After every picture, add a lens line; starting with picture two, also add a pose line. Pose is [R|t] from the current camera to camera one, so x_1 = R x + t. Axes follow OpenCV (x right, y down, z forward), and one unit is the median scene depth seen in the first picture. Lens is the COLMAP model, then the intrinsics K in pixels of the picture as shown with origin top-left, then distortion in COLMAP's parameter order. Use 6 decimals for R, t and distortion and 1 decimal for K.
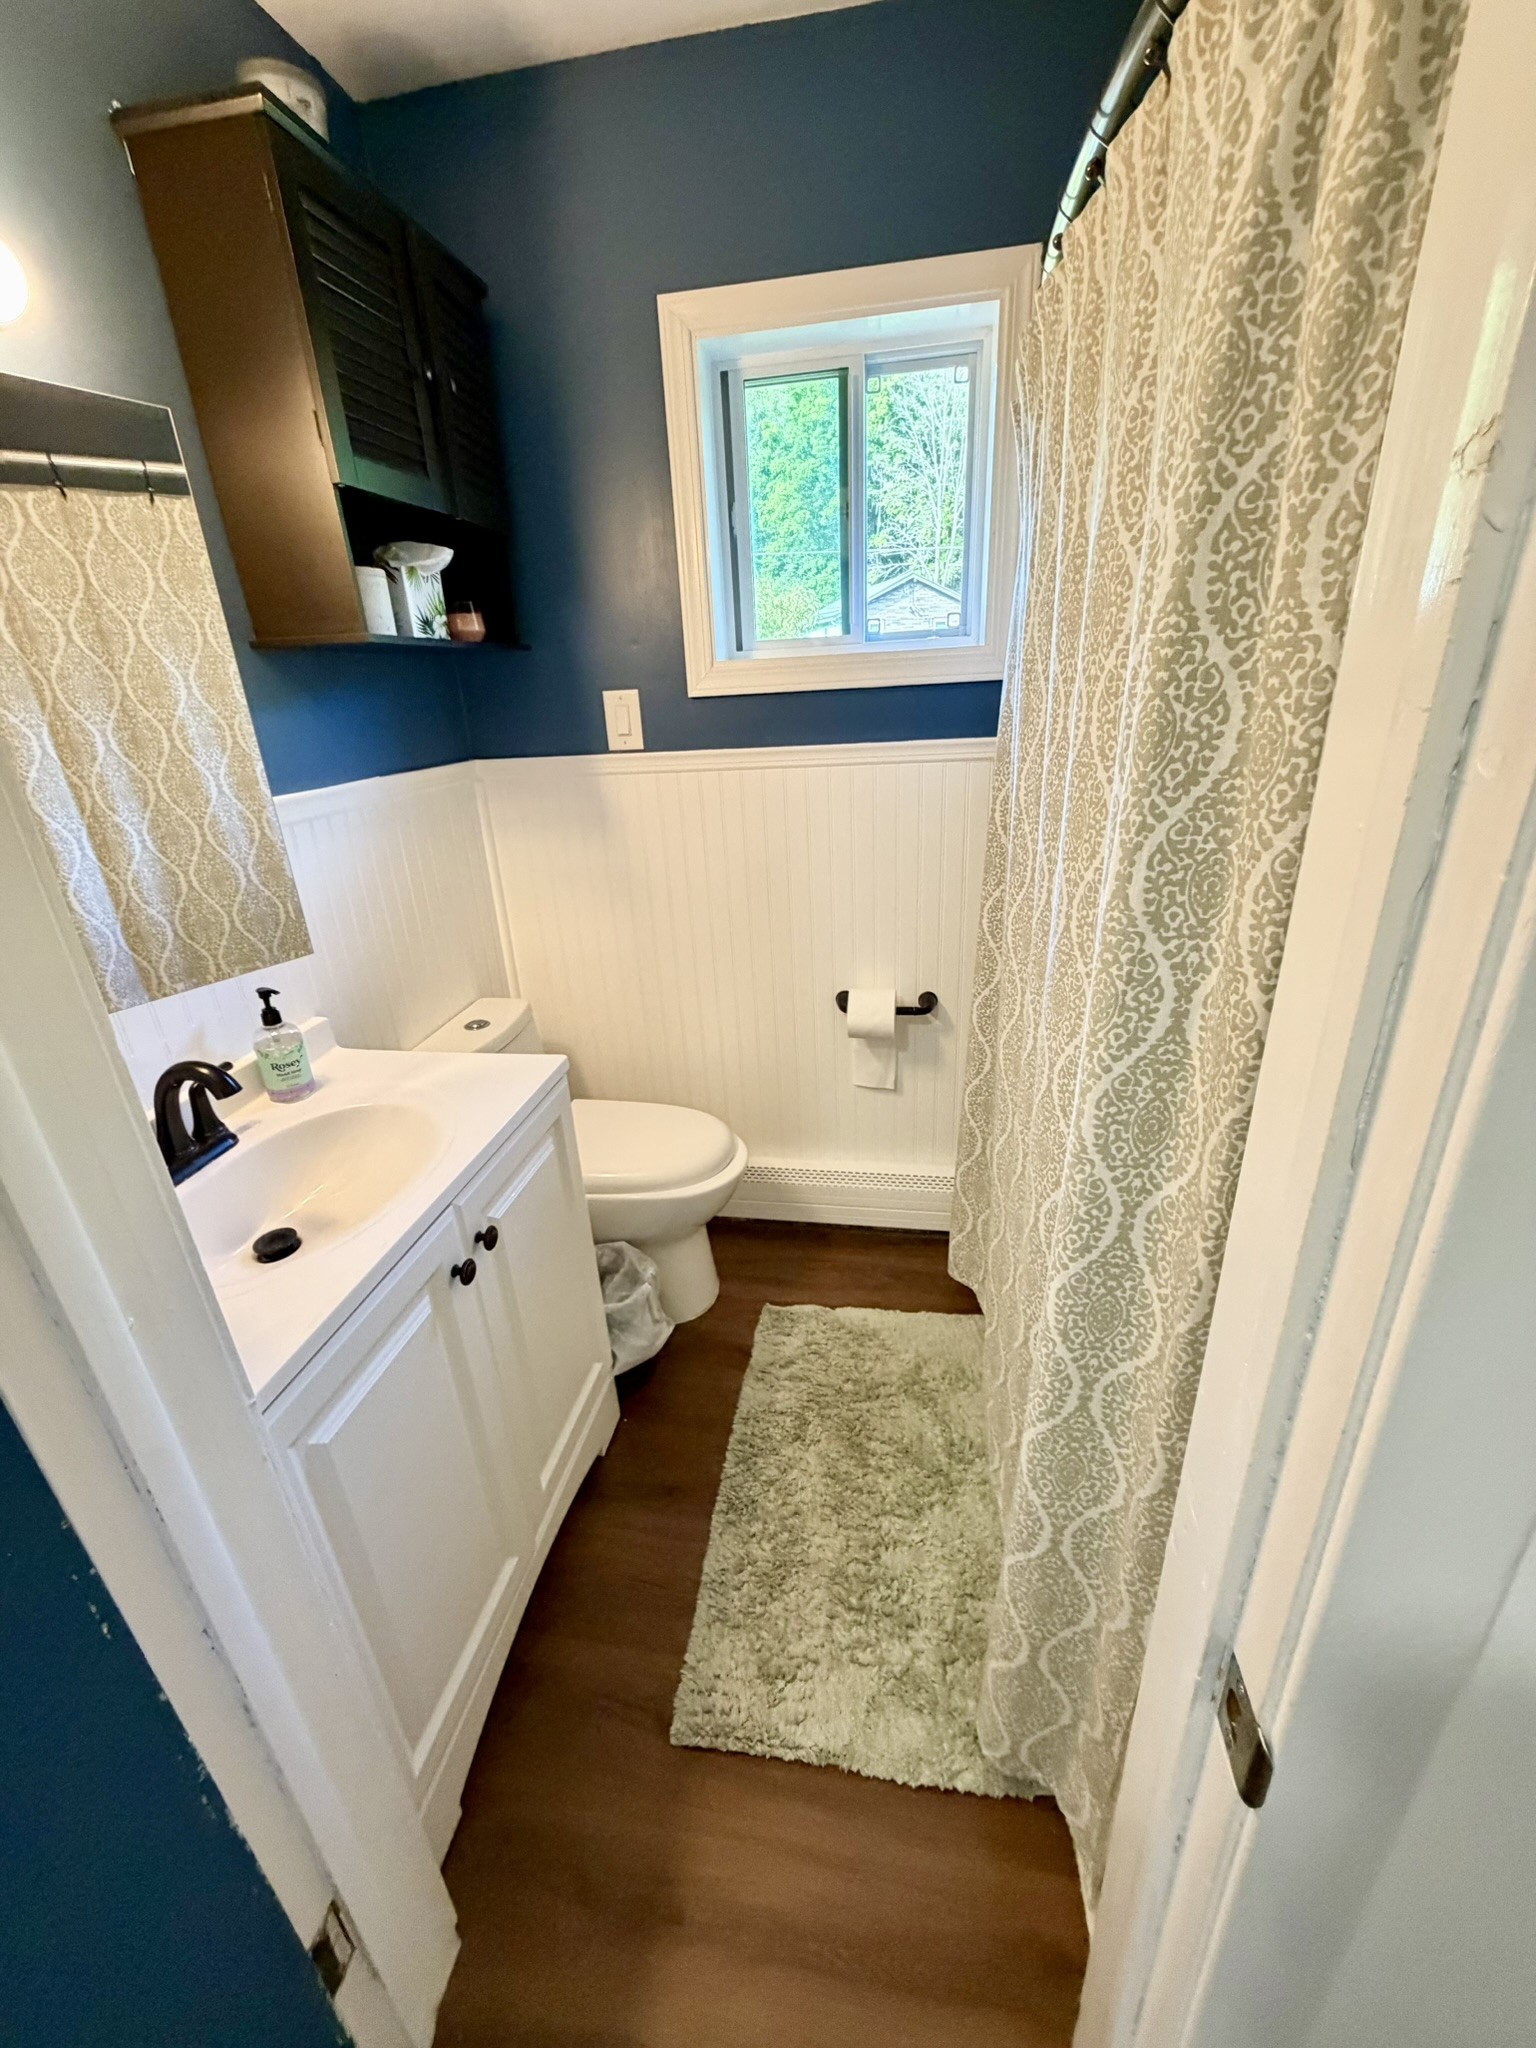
lens RADIAL K [[813.5, 0, 769.5], [0, 813.5, 1015.3], [0, 0, 1]] dist [-0.001724, 0.000362]
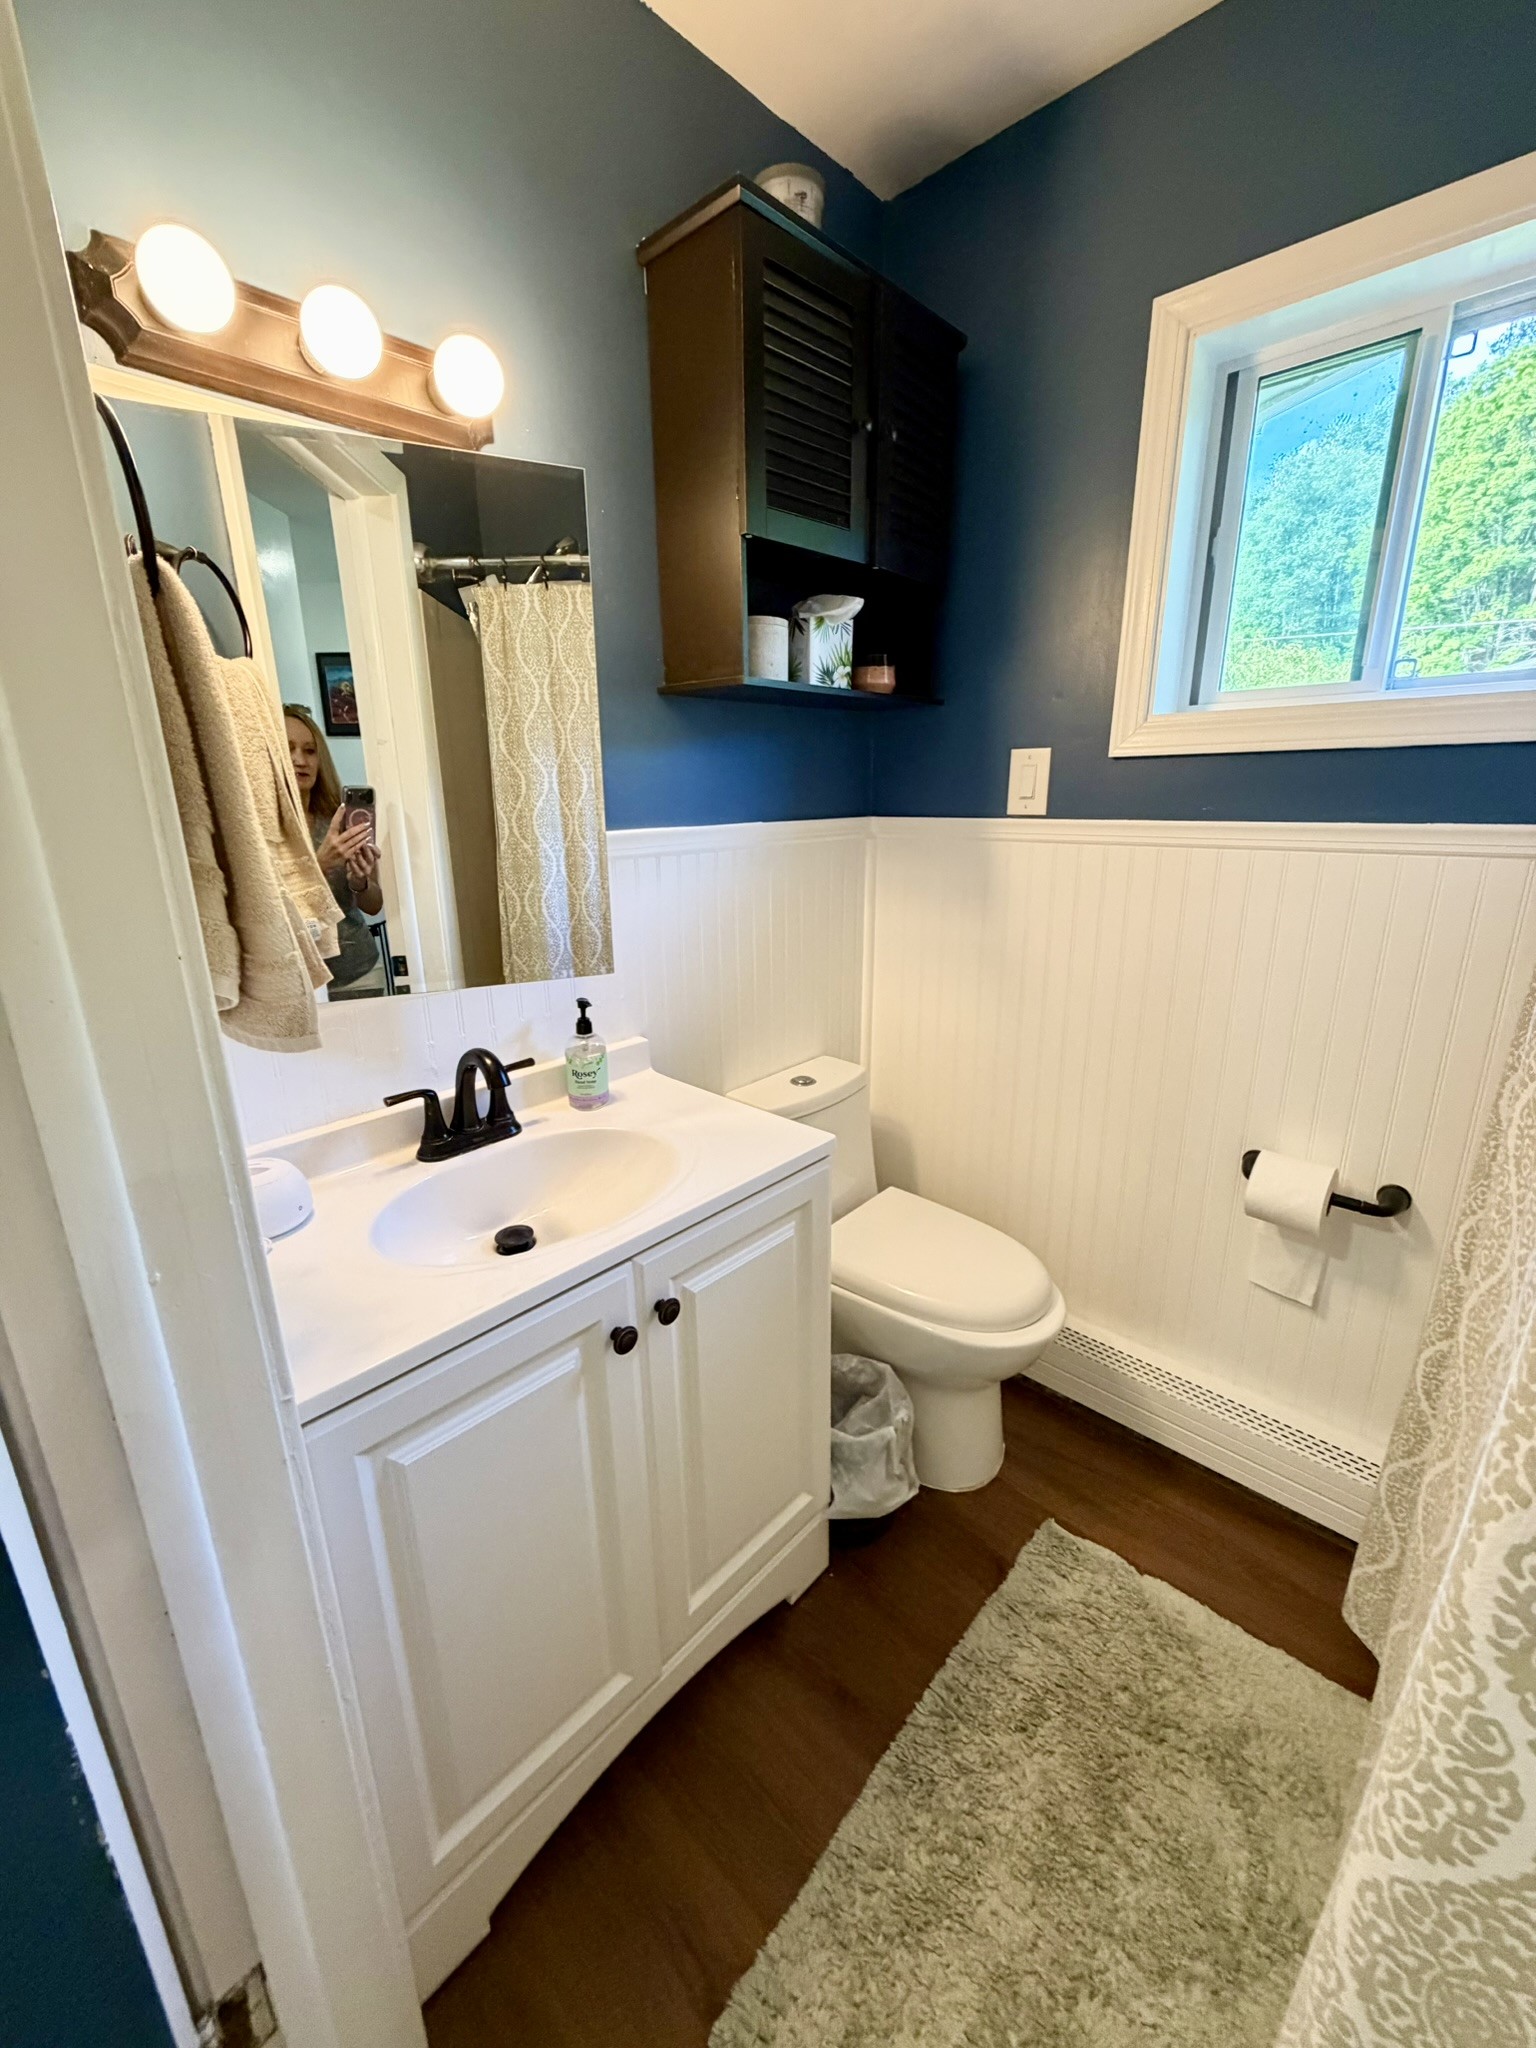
lens RADIAL K [[813.5, 0, 769.5], [0, 813.5, 1015.3], [0, 0, 1]] dist [-0.001724, 0.000362]
pose [[0.832146, 0.186128, -0.522387, 0.104975], [-0.235505, 0.971440, -0.029026, -0.029049], [0.502065, 0.147179, 0.852214, 0.164572]]
